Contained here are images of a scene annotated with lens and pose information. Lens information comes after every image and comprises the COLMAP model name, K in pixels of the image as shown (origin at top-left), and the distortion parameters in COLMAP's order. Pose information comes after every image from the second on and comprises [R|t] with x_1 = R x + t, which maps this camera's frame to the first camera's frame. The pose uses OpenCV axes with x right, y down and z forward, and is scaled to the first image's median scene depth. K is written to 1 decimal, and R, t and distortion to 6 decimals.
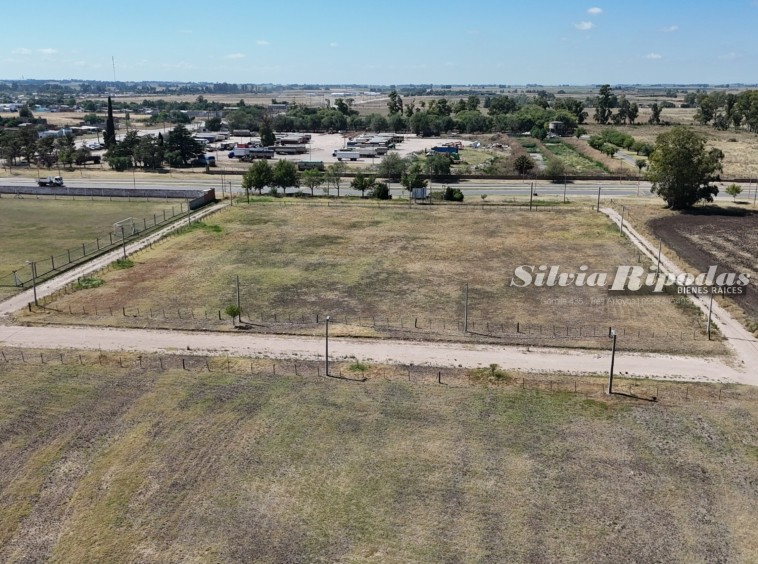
lens RADIAL K [[689.4, 0, 379.0], [0, 689.4, 282.0], [0, 0, 1]] dist [0.109504, -0.184018]
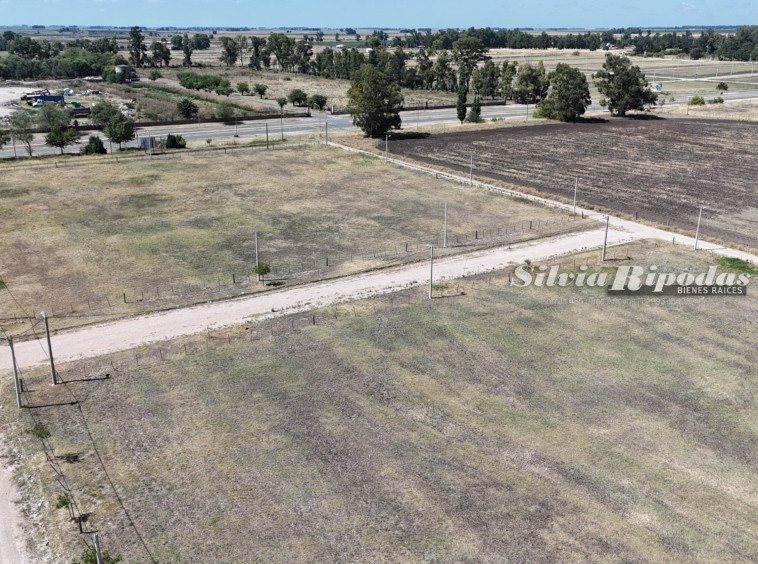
lens RADIAL K [[689.4, 0, 379.0], [0, 689.4, 282.0], [0, 0, 1]] dist [0.109504, -0.184018]
pose [[0.787552, -0.210041, 0.579348, -0.281967], [0.166265, 0.977681, 0.128439, -0.015573], [-0.593395, -0.004827, 0.804897, 0.066021]]
